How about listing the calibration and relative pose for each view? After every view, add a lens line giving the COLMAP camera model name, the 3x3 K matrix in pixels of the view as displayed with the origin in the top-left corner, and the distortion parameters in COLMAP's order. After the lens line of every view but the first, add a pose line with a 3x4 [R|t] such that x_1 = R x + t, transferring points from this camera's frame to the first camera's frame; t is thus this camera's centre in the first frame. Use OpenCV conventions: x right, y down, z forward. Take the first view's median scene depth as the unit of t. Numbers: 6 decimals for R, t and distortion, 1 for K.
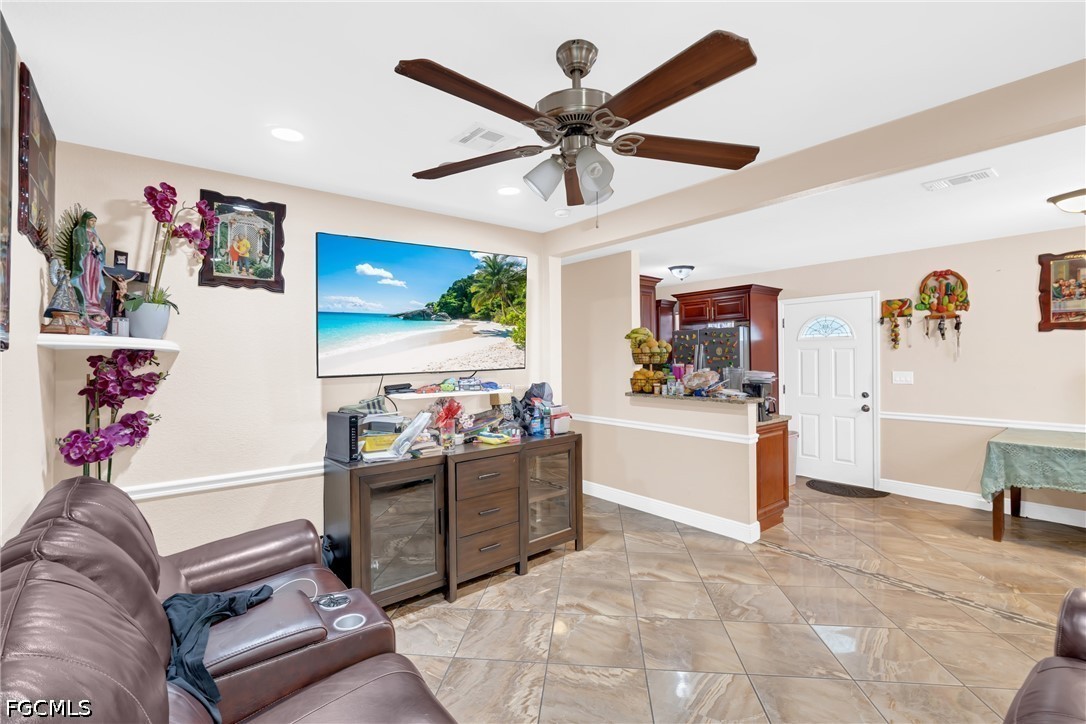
lens RADIAL K [[495.0, 0, 536.7], [0, 495.0, 360.1], [0, 0, 1]] dist [-0.005726, 0.004229]
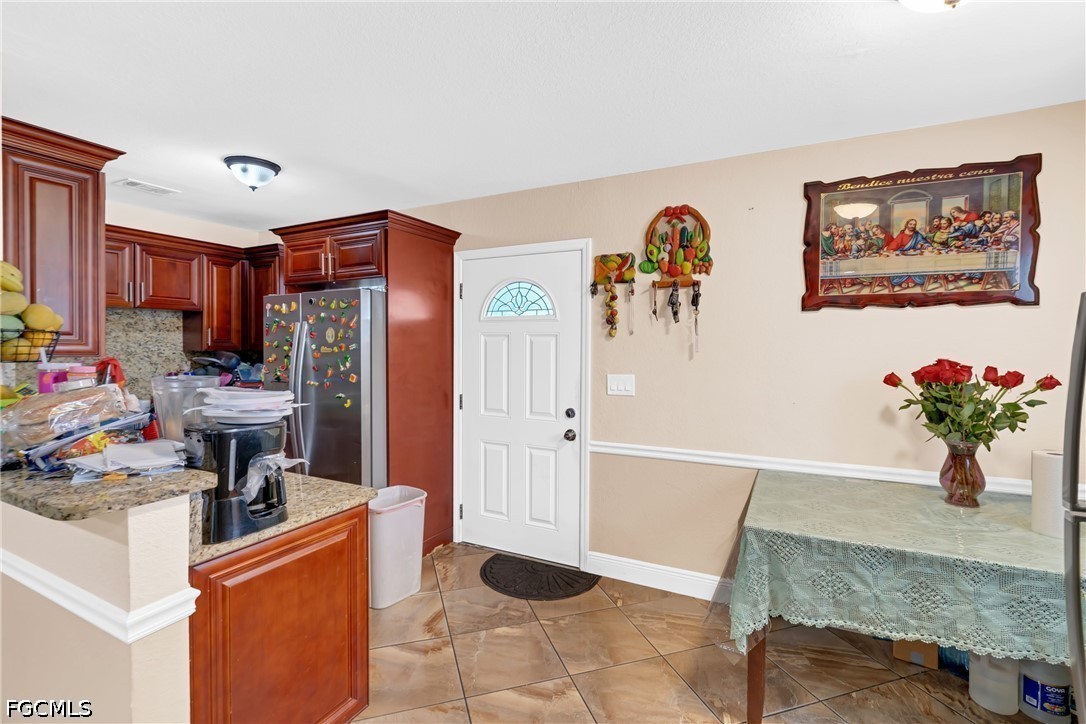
lens RADIAL K [[495.0, 0, 540.5], [0, 495.0, 361.1], [0, 0, 1]] dist [-0.005726, 0.004229]
pose [[0.916286, 0.001523, 0.400522, 0.429429], [-0.010955, 0.999714, 0.021261, -0.005055], [-0.400375, -0.023869, 0.916041, 0.512002]]
